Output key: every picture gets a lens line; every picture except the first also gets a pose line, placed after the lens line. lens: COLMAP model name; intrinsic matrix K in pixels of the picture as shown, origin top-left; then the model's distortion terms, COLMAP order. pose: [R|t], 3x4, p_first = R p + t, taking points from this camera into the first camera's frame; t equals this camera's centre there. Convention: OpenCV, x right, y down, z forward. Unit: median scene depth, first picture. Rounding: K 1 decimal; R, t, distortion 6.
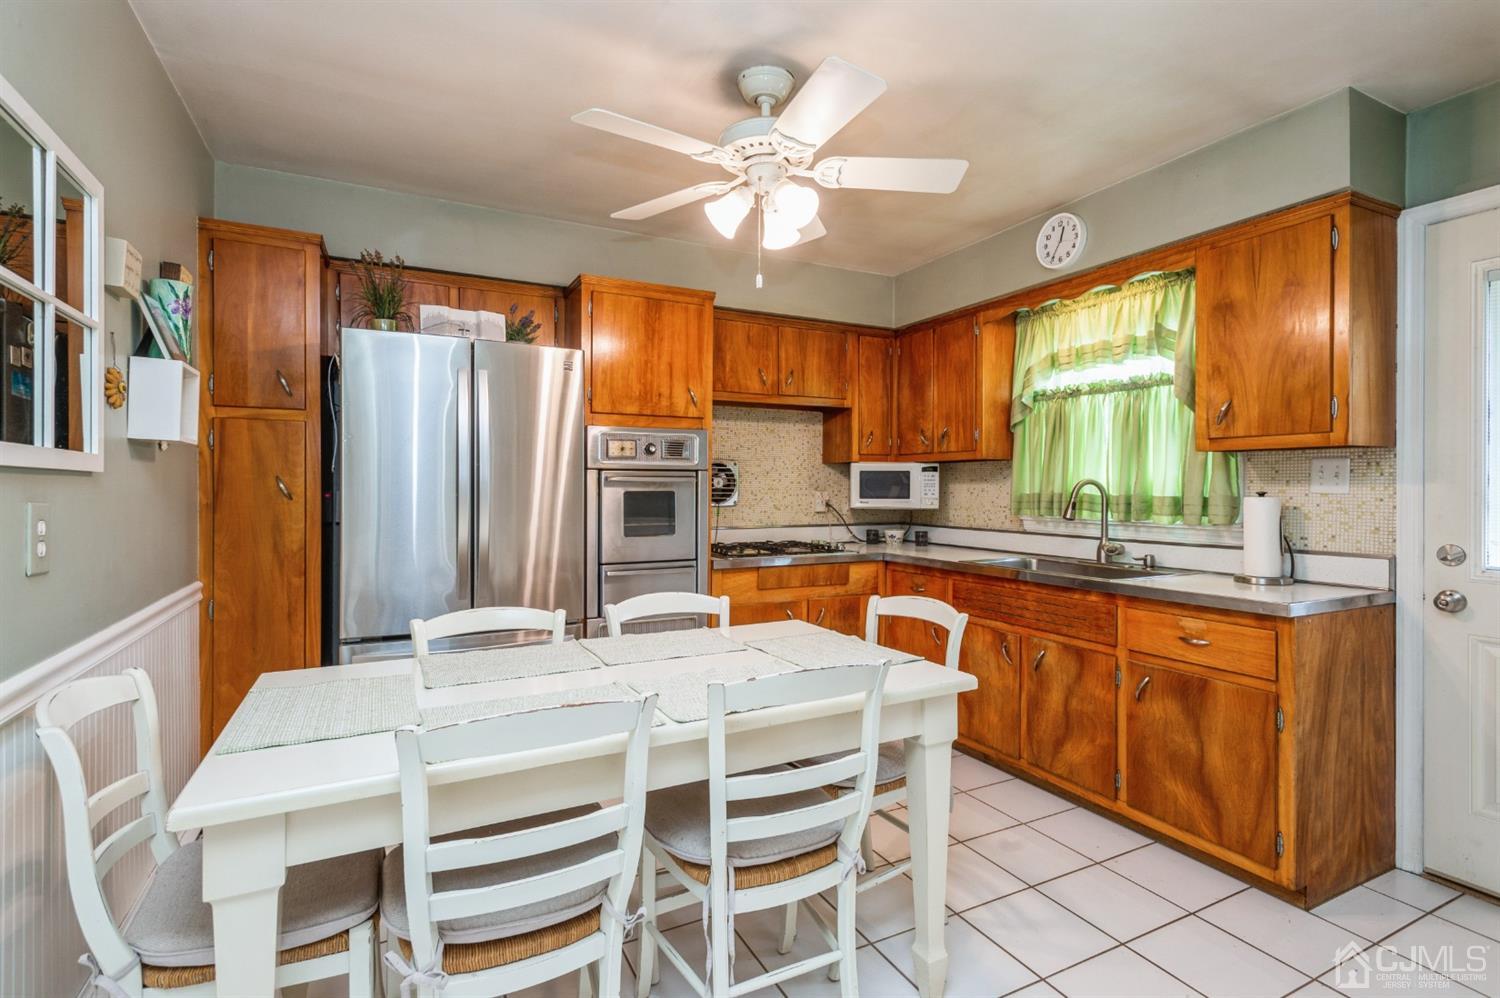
lens RADIAL K [[711.6, 0, 749.0], [0, 711.6, 492.3], [0, 0, 1]] dist [0.014032, -0.000280]
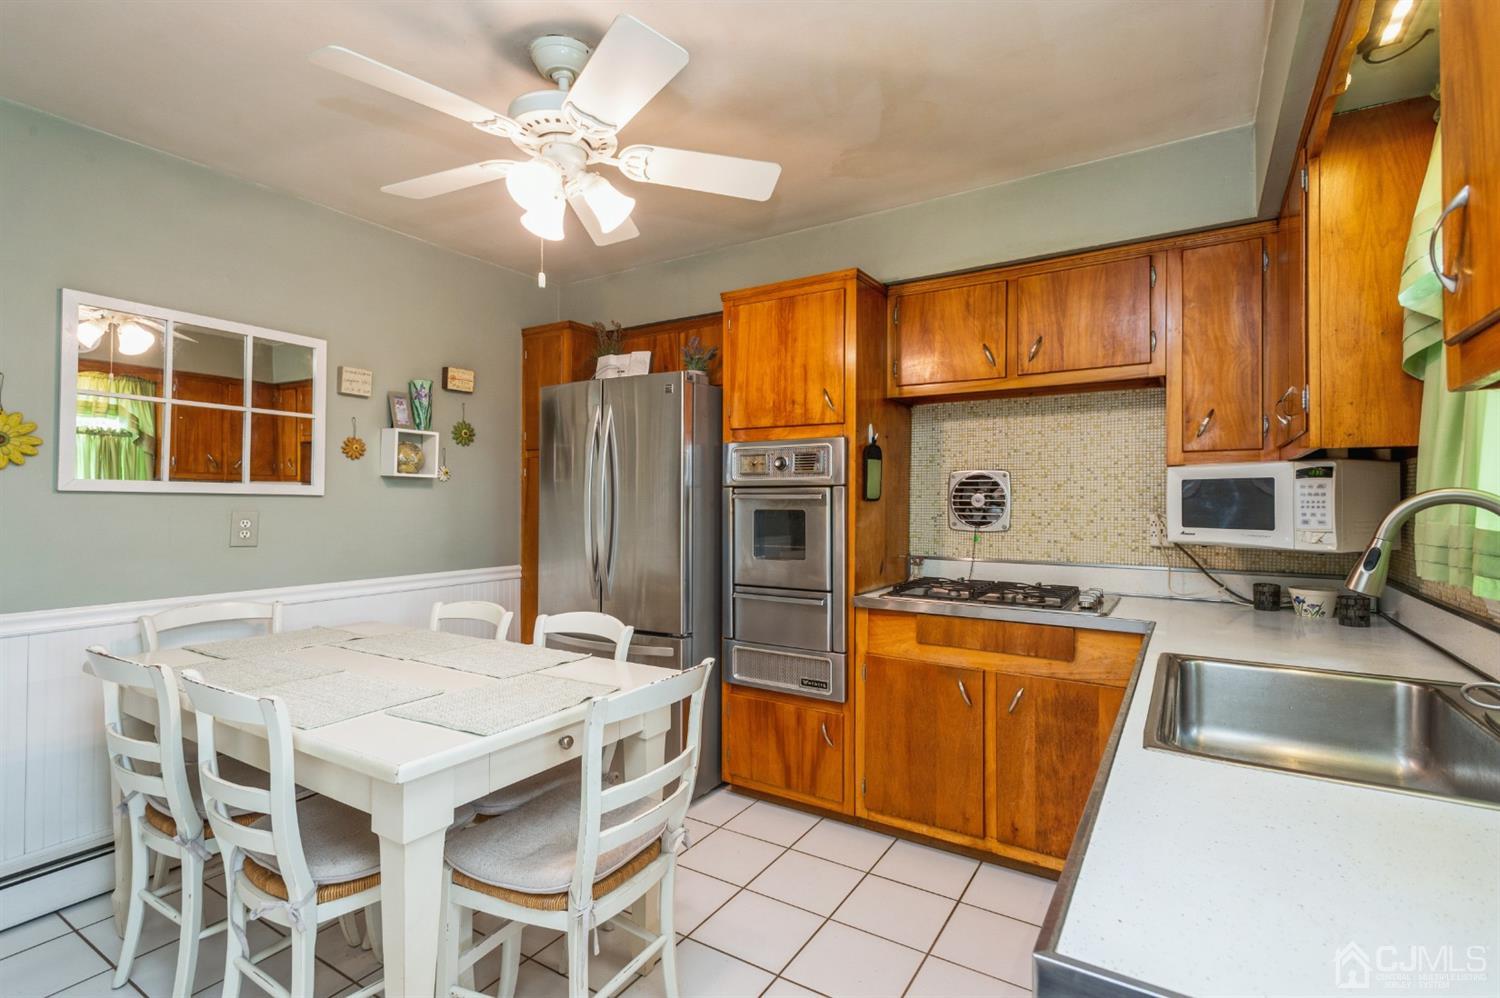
lens RADIAL K [[711.6, 0, 747.6], [0, 711.6, 498.3], [0, 0, 1]] dist [0.014032, -0.000280]
pose [[0.515648, -0.004530, -0.856788, 0.596792], [-0.010630, 0.999875, -0.011684, -0.005092], [0.856735, 0.015133, 0.515536, 0.481248]]
